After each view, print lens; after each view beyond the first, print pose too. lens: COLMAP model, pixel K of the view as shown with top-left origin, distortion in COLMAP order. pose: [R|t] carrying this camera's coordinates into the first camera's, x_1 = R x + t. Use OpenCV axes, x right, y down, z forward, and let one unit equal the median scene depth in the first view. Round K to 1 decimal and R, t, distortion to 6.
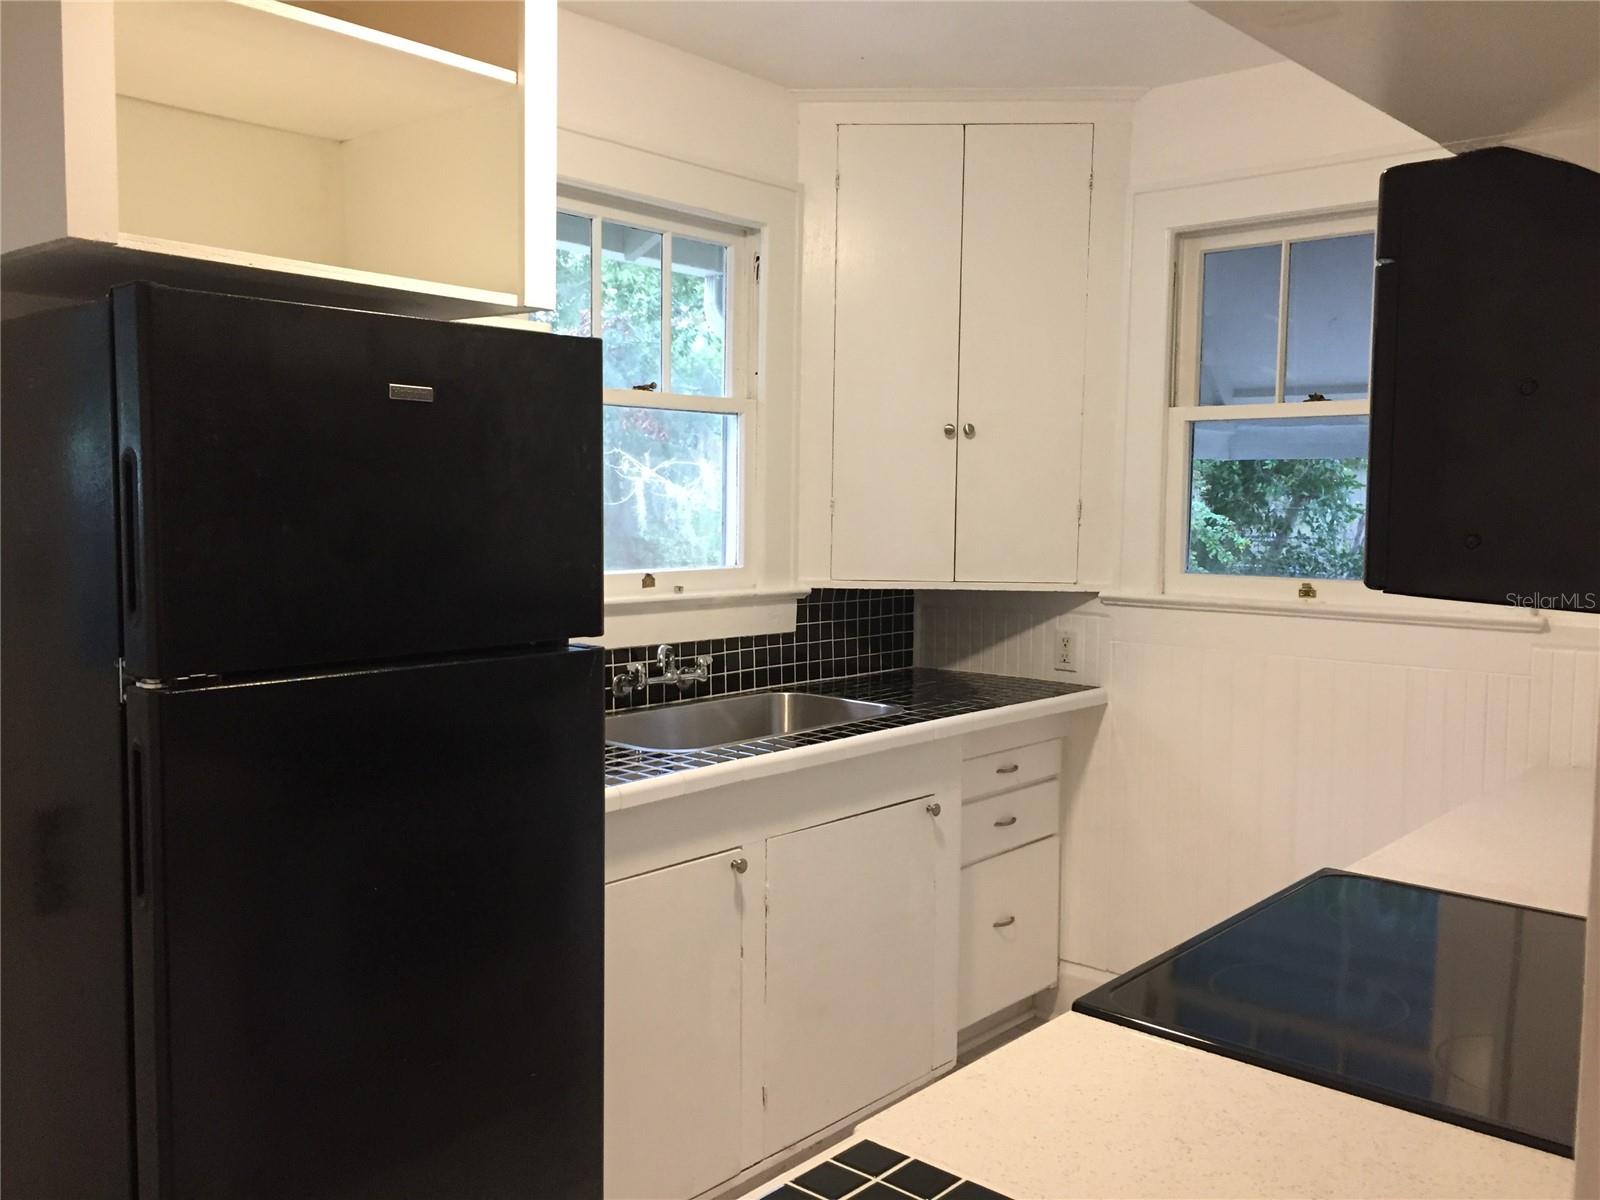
lens RADIAL K [[1390.7, 0, 800.1], [0, 1390.7, 600.1], [0, 0, 1]] dist [0.033402, -0.010179]
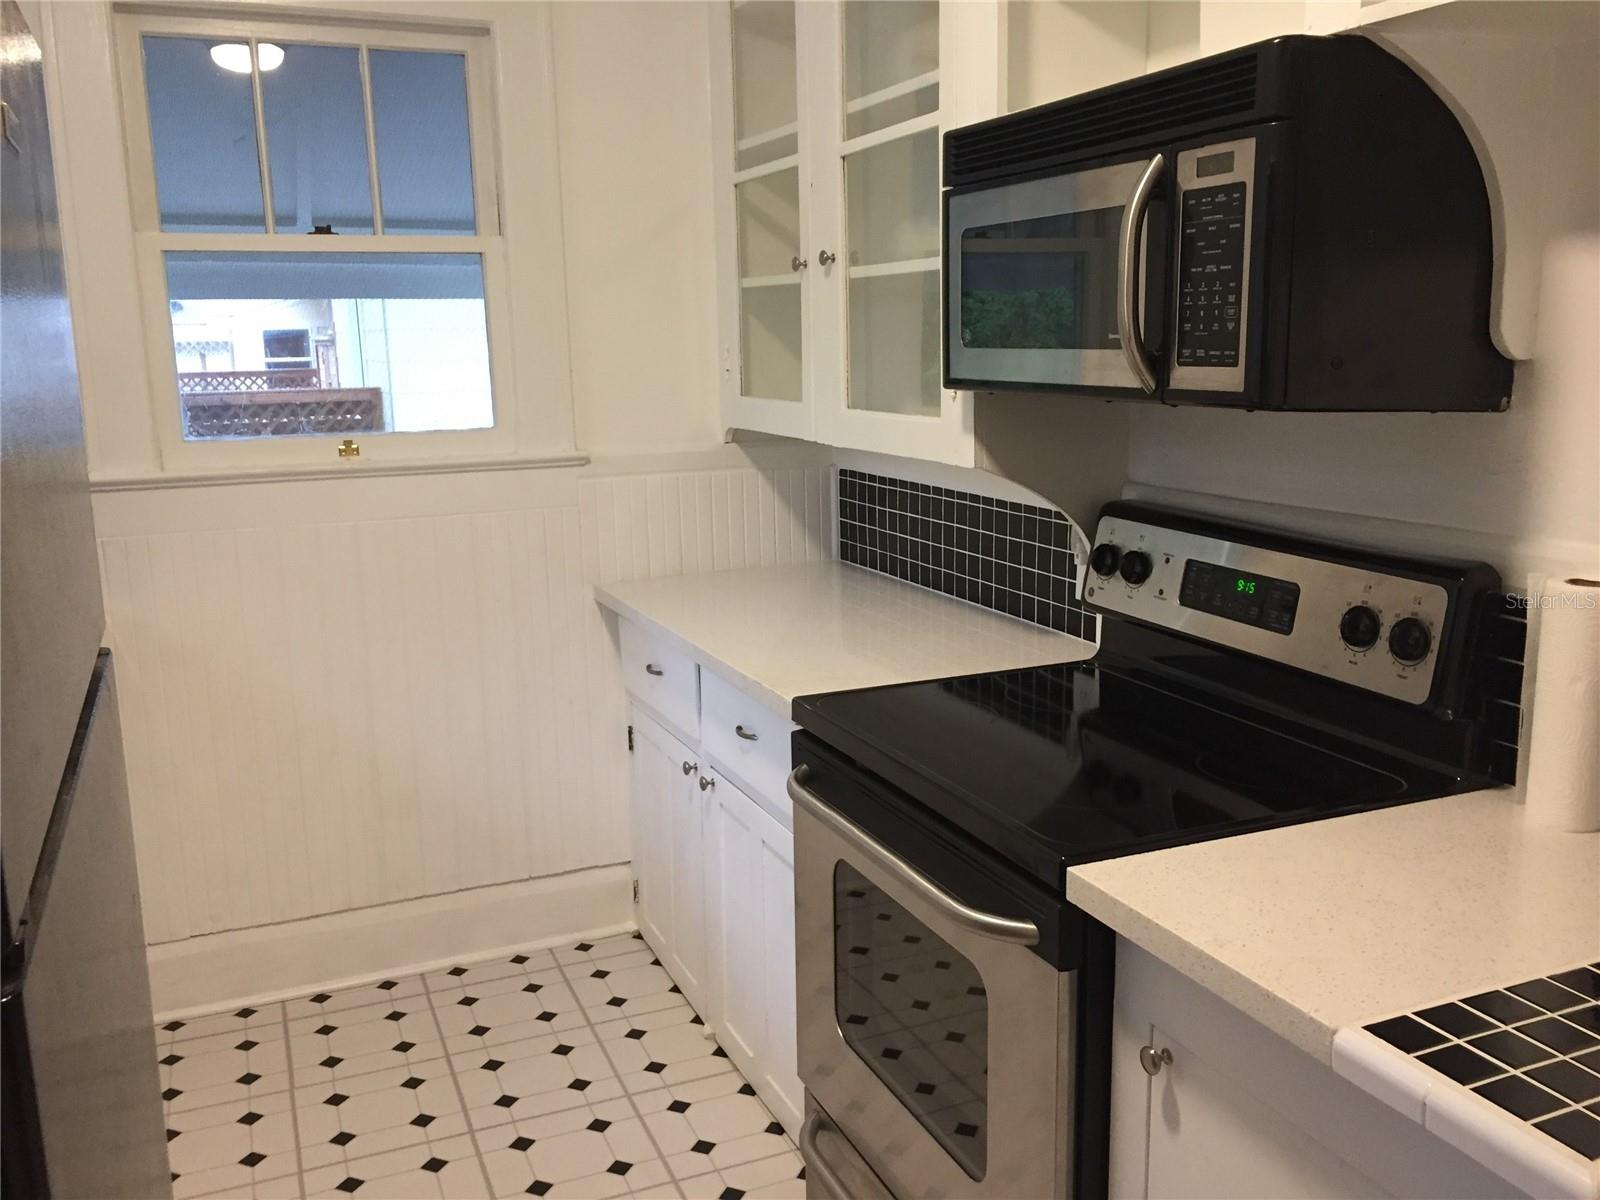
lens RADIAL K [[1390.7, 0, 797.5], [0, 1390.7, 602.7], [0, 0, 1]] dist [0.033402, -0.010179]
pose [[0.463966, -0.192607, 0.864661, -0.305954], [0.092077, 0.981275, 0.169176, -0.034827], [-0.881055, 0.001123, 0.473013, 0.310124]]
